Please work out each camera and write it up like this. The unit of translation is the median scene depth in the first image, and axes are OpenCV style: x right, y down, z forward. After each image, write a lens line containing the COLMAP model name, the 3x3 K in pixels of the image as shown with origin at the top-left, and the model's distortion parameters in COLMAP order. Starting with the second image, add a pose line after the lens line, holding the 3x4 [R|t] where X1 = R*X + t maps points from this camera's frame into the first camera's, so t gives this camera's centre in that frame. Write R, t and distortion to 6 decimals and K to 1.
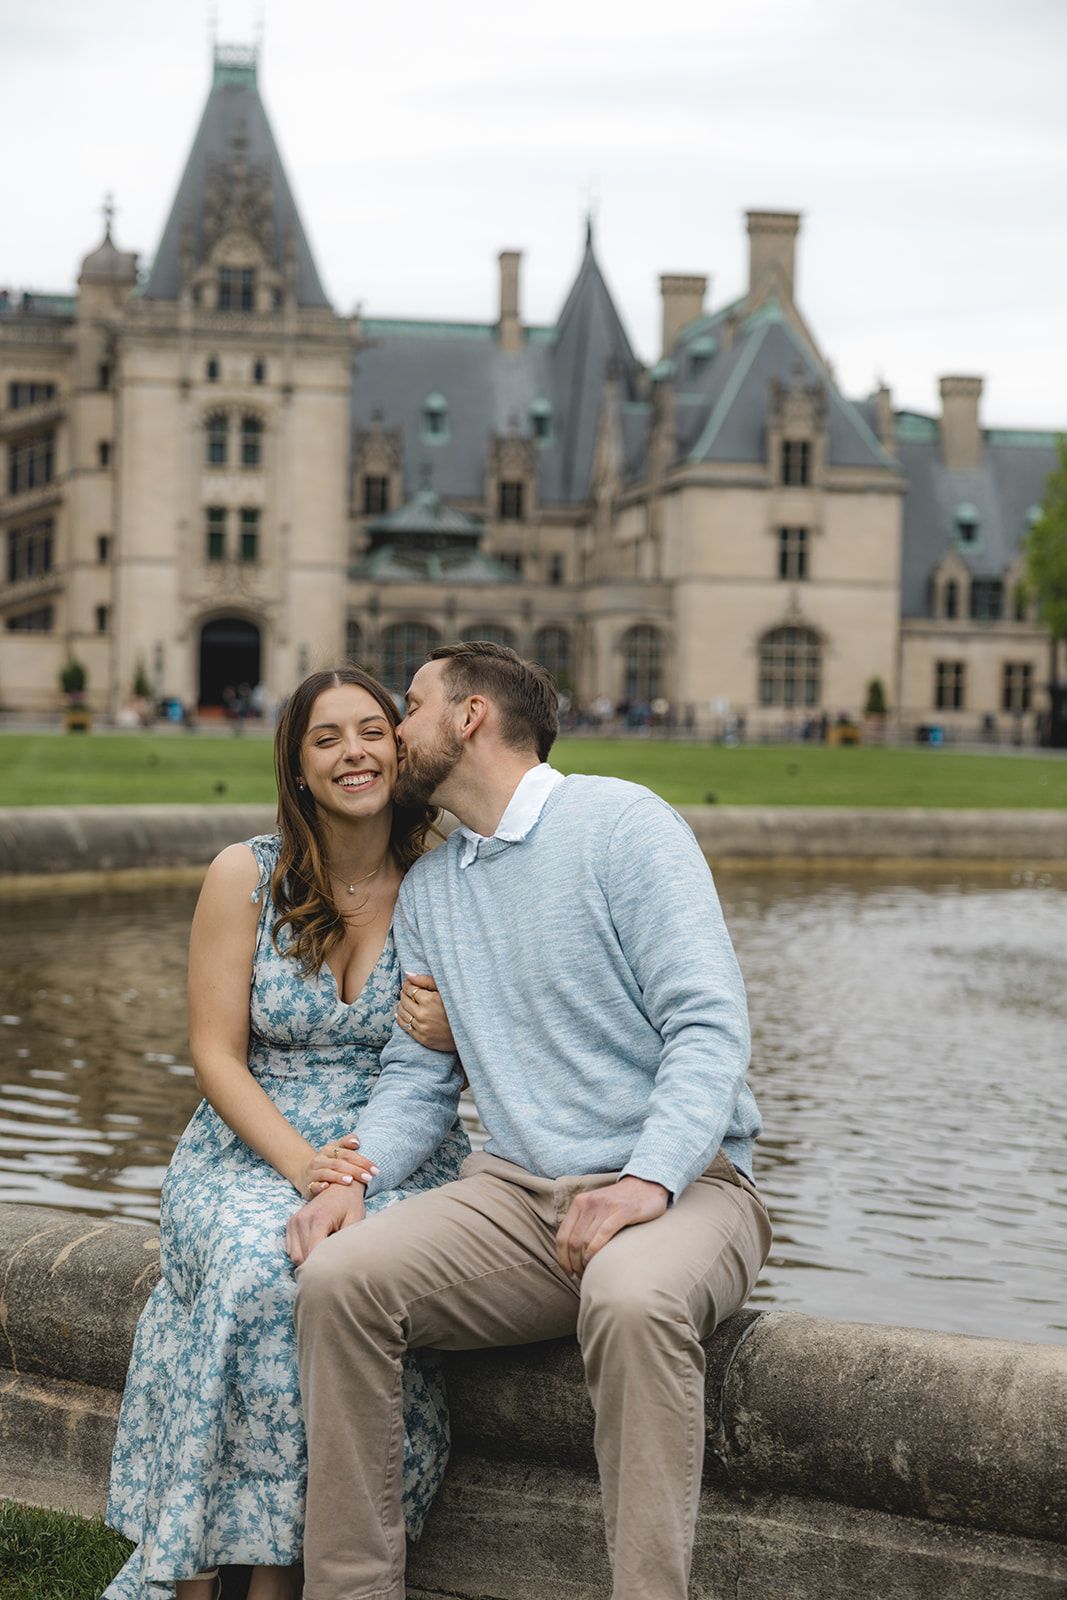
lens RADIAL K [[2621.4, 0, 533.5], [0, 2621.4, 800.0], [0, 0, 1]] dist [0.010739, -0.014093]
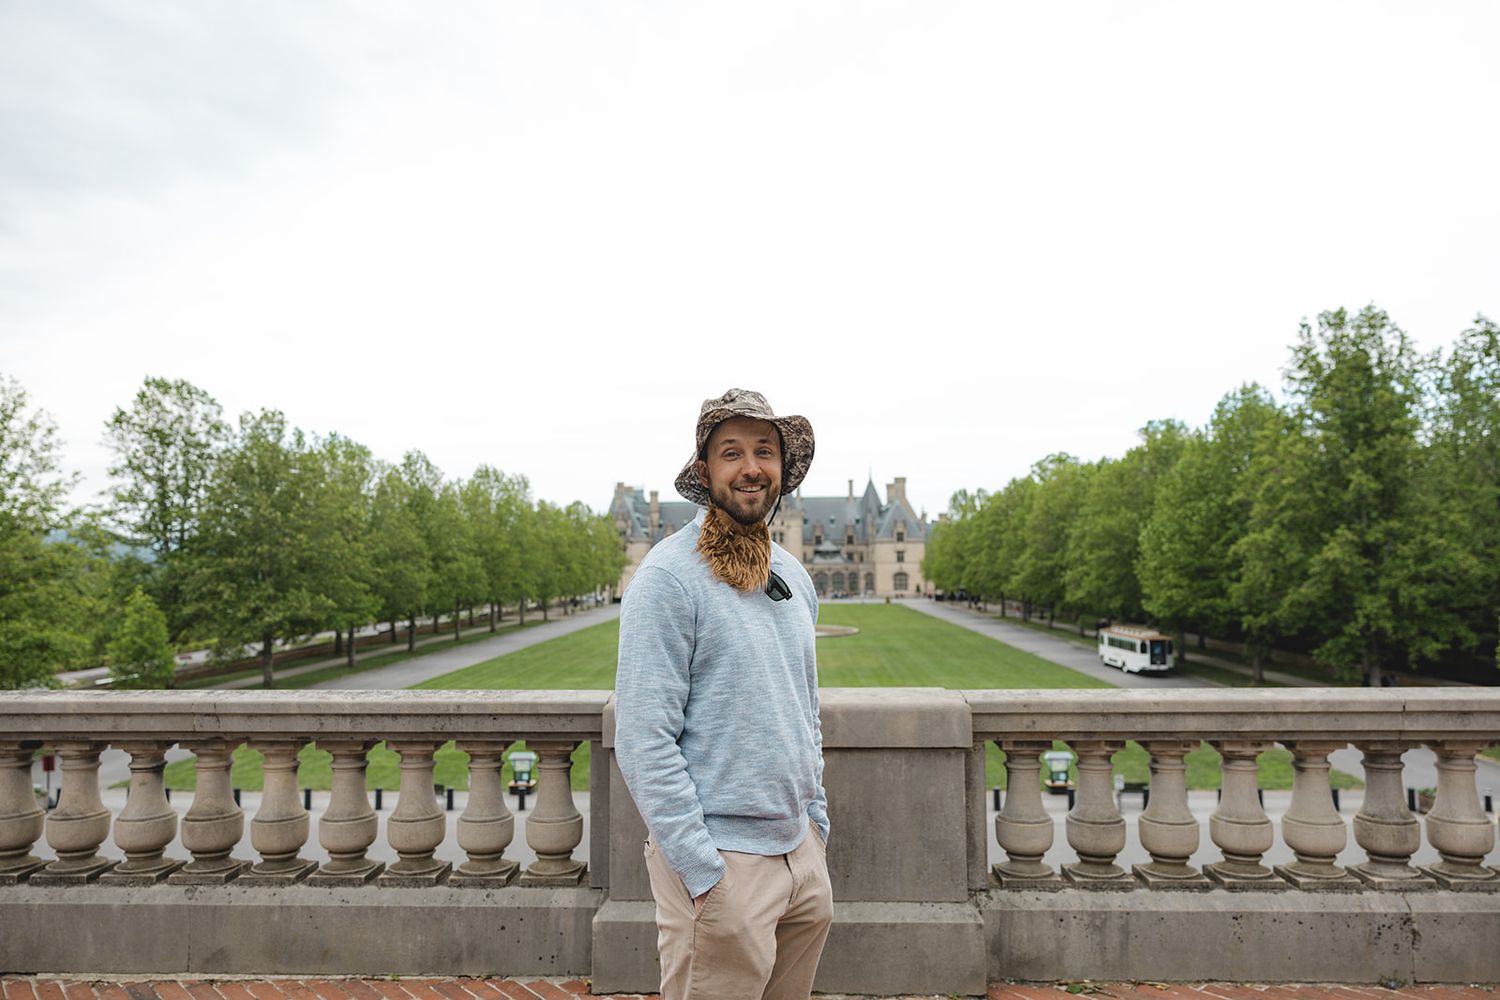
lens RADIAL K [[1044.4, 0, 750.0], [0, 1044.4, 500.0], [0, 0, 1]] dist [-0.003421, 0.000035]
pose [[0.978316, -0.038649, -0.203479, 0.217251], [0.018921, 0.995004, -0.098024, -0.019055], [0.206251, 0.092049, 0.974160, -0.835454]]
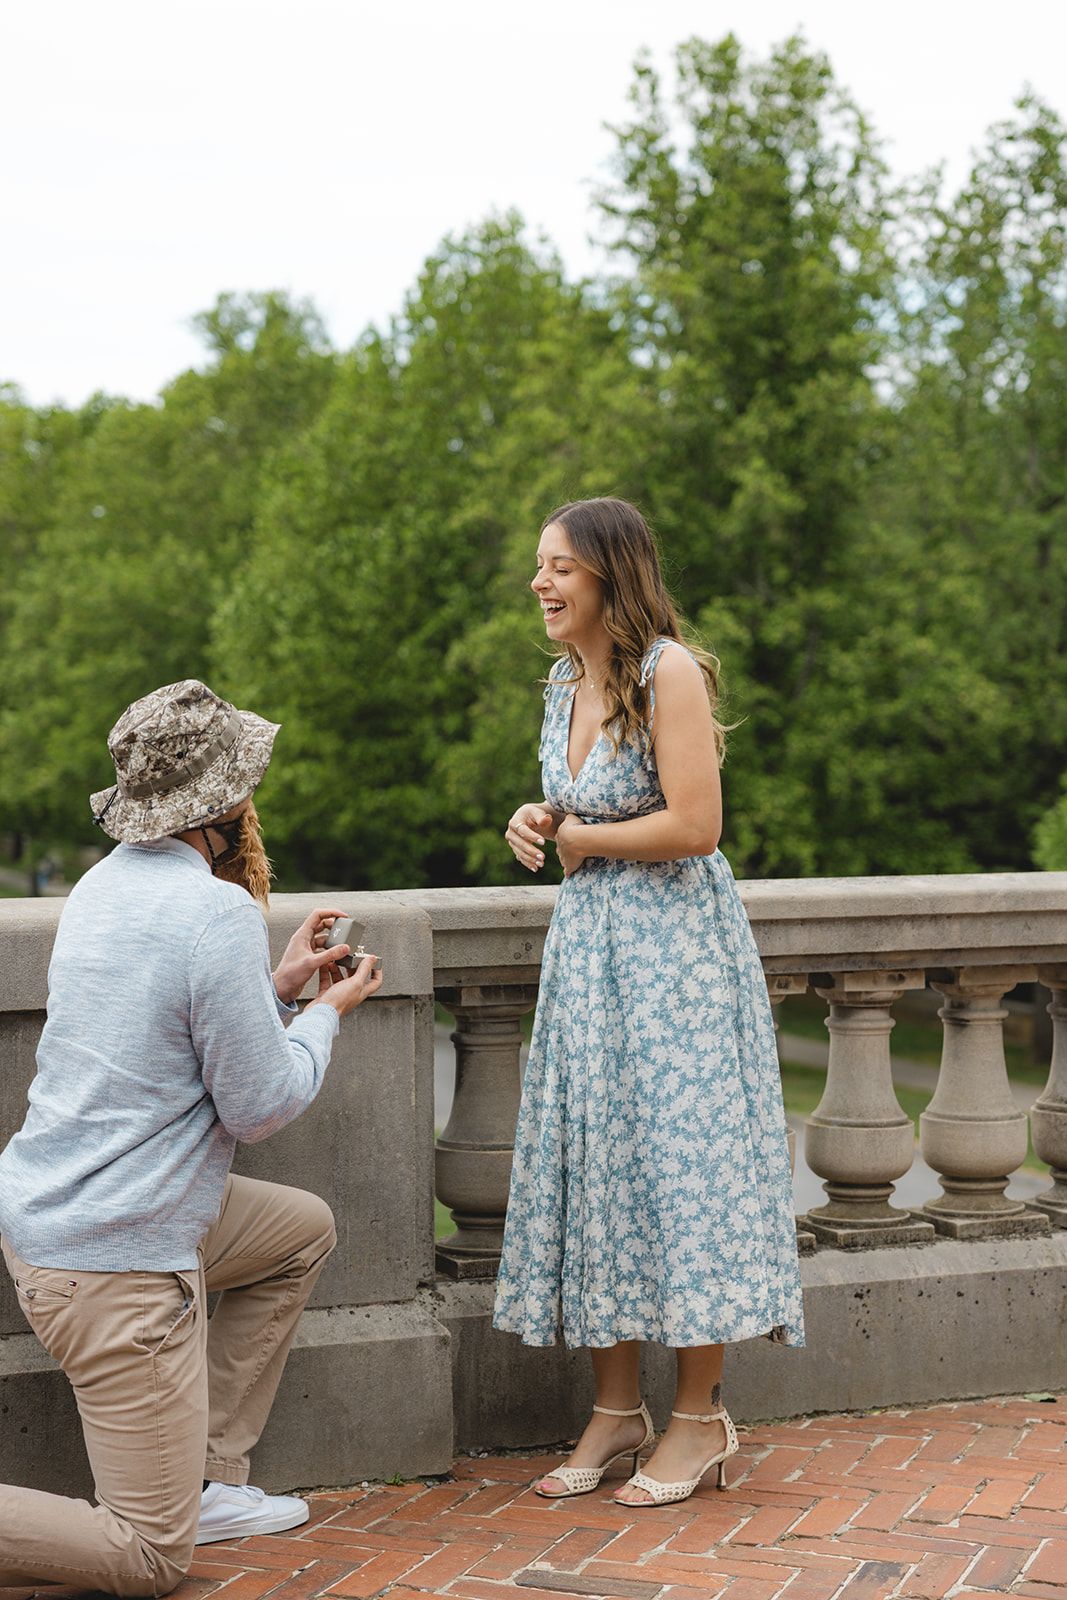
lens RADIAL K [[3135.7, 0, 535.3], [0, 3135.7, 761.0], [0, 0, 1]] dist [0.000340, 0.174497]
pose [[0.965311, -0.021883, 0.260184, 0.210508], [0.024138, 0.999694, -0.005474, -0.018273], [-0.259985, 0.011565, 0.965544, -0.843657]]
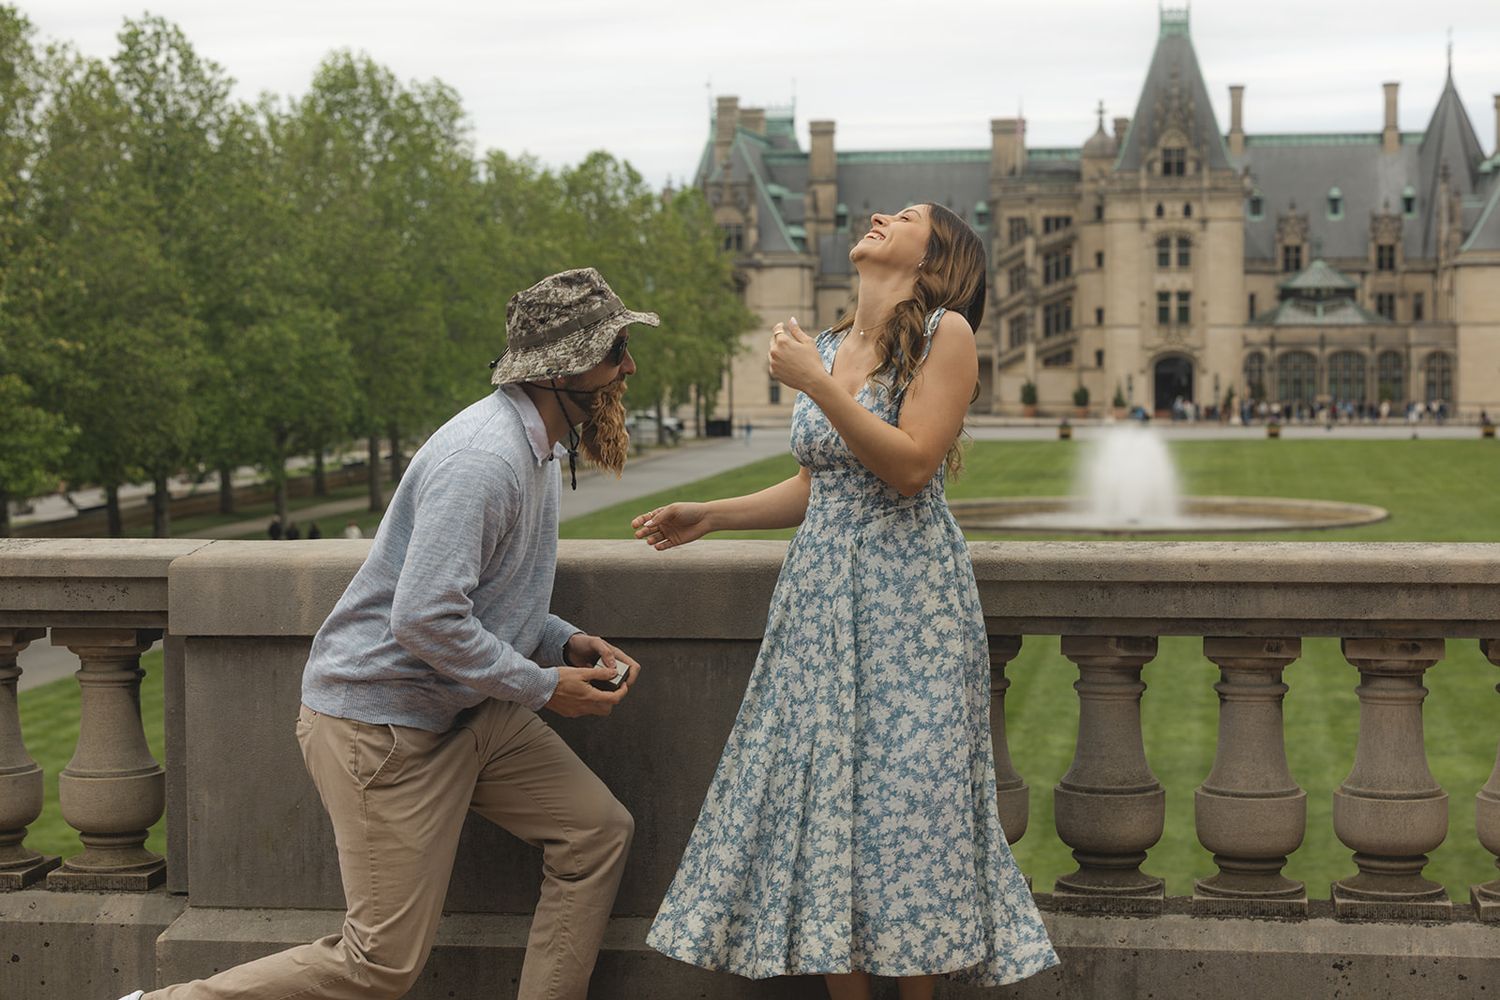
lens RADIAL K [[2956.1, 0, 750.0], [0, 2956.1, 500.0], [0, 0, 1]] dist [0.013511, 0.028402]
pose [[0.946898, -0.008947, -0.321410, 0.225975], [0.015876, 0.999695, 0.018944, -0.018264], [0.321142, -0.023040, 0.946751, -0.843518]]
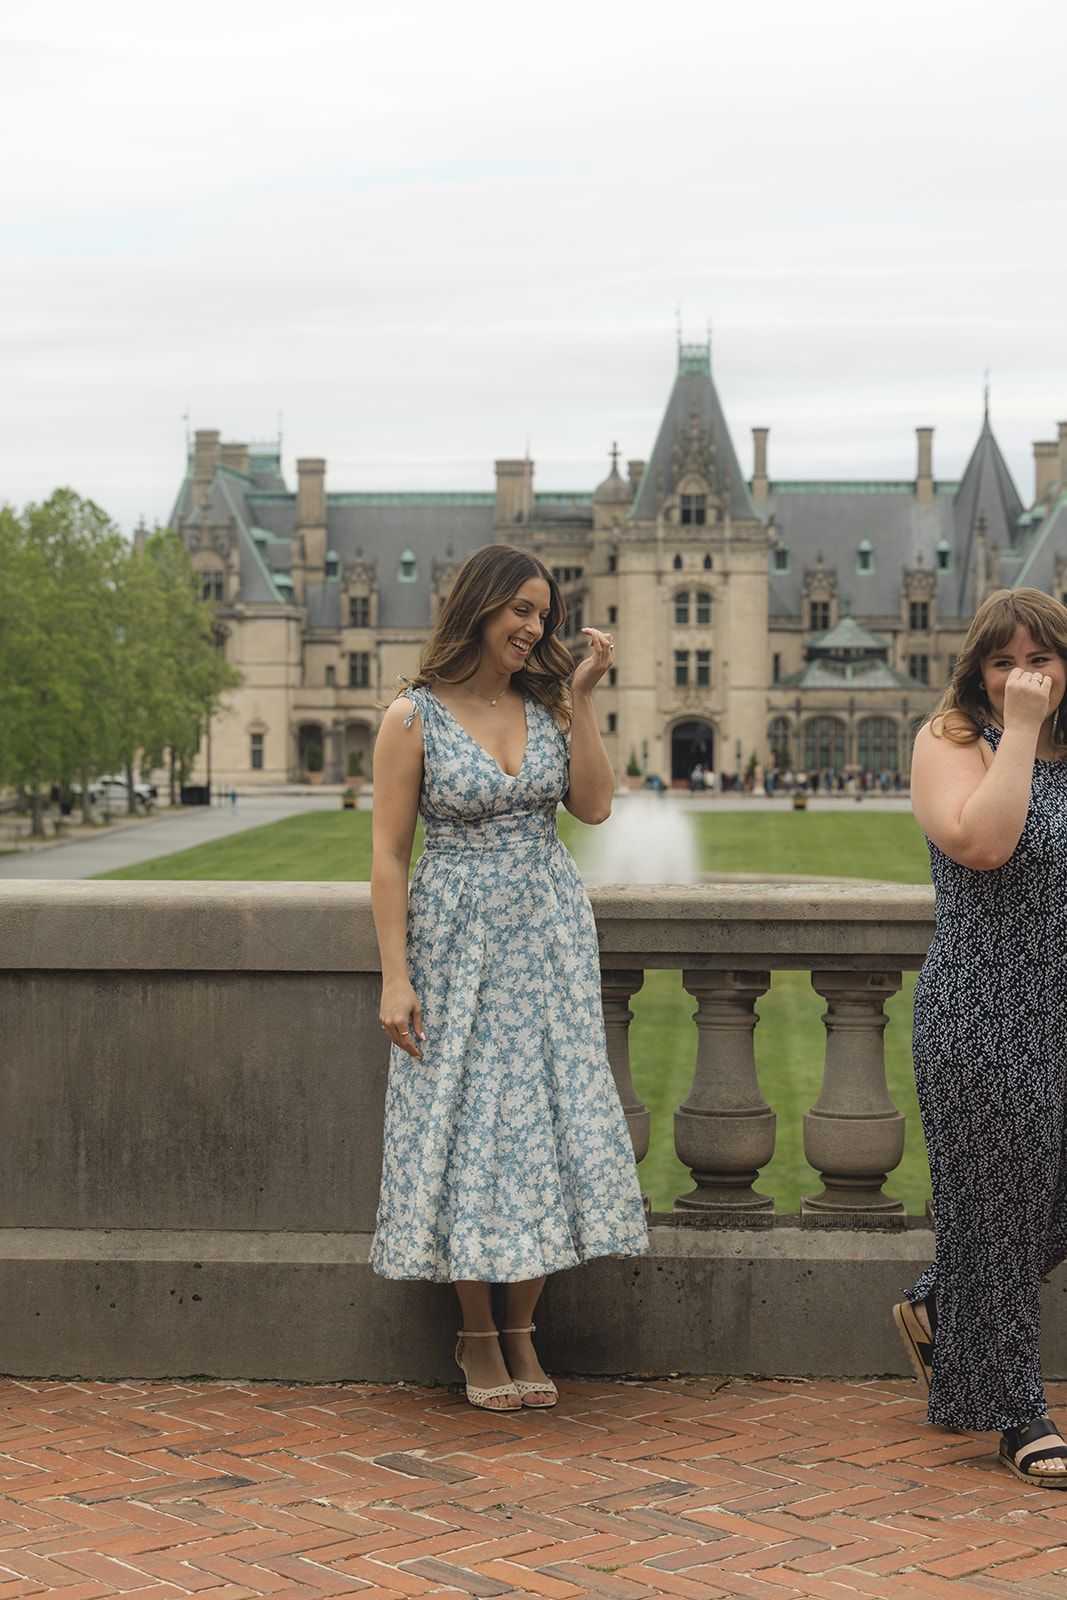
lens RADIAL K [[3252.8, 0, 532.3], [0, 3252.8, 845.2], [0, 0, 1]] dist [0.015626, 0.033298]
pose [[0.972898, -0.006963, -0.231131, 0.225964], [0.009690, 0.999896, 0.010662, -0.018032], [0.231033, -0.012613, 0.972864, -0.849325]]
